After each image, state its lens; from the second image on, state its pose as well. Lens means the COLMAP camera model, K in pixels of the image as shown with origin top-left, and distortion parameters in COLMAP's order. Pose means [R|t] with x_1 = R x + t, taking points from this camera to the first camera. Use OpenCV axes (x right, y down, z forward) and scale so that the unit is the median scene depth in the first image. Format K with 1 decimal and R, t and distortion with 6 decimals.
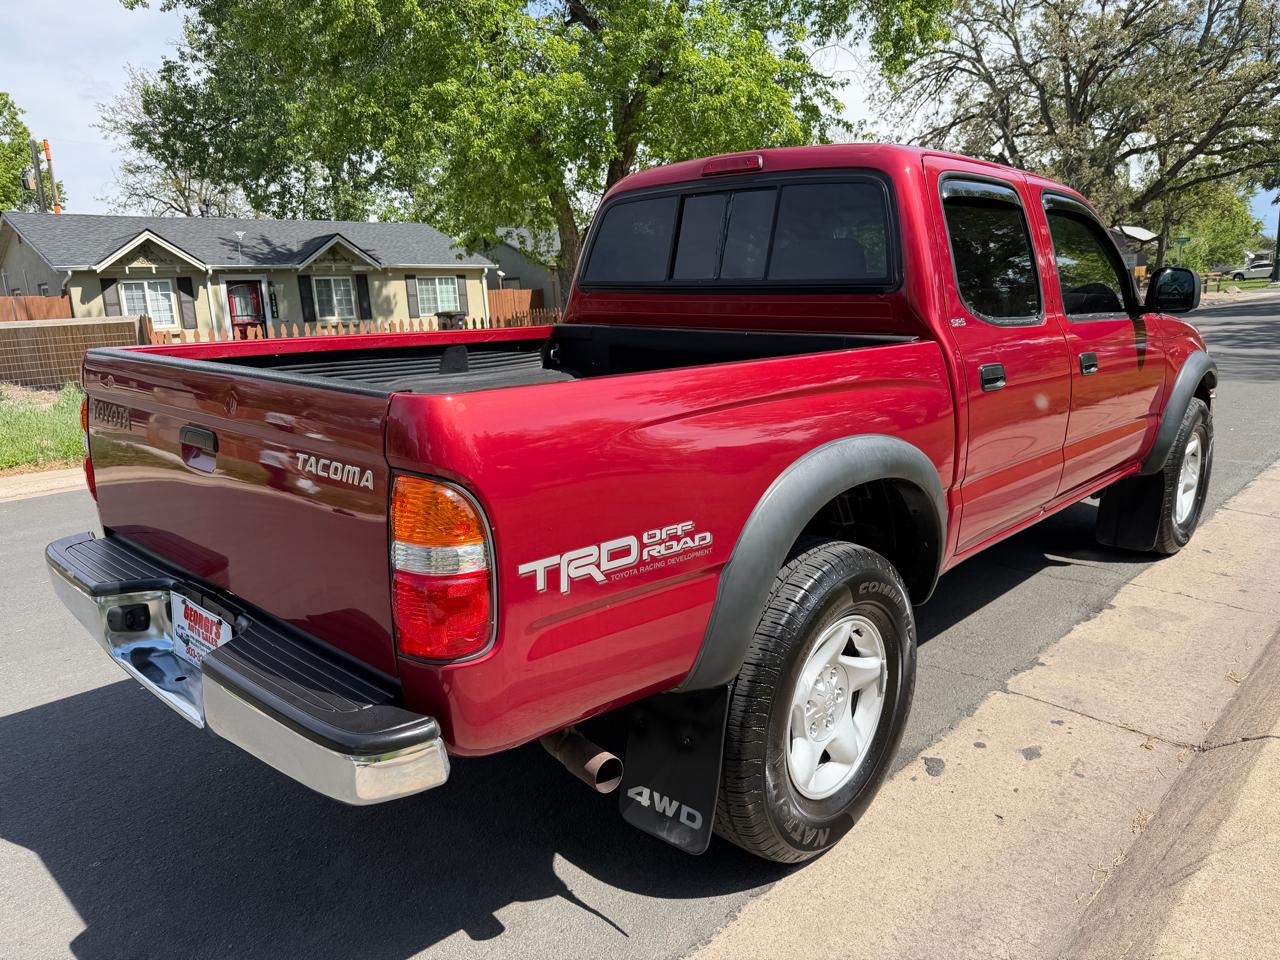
lens RADIAL K [[905.7, 0, 642.9], [0, 905.7, 482.4], [0, 0, 1]] dist [0.004450, -0.005976]
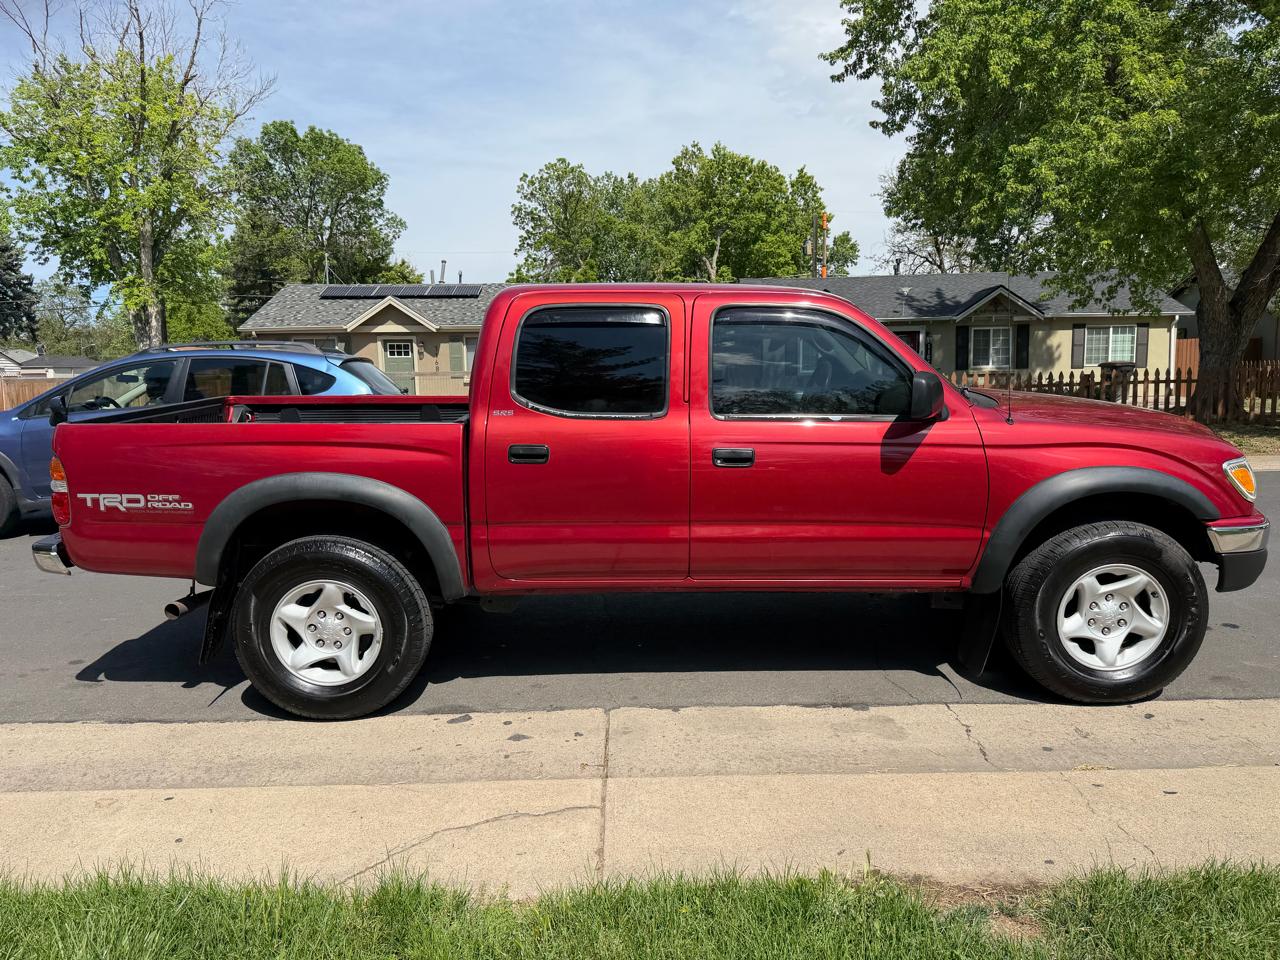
lens RADIAL K [[911.2, 0, 626.2], [0, 911.2, 487.9], [0, 0, 1]] dist [0.005339, -0.015796]
pose [[0.677358, 0.121526, -0.725546, 0.141294], [-0.150860, 0.988247, 0.024687, -0.011382], [0.720019, 0.092734, 0.687731, 0.016731]]
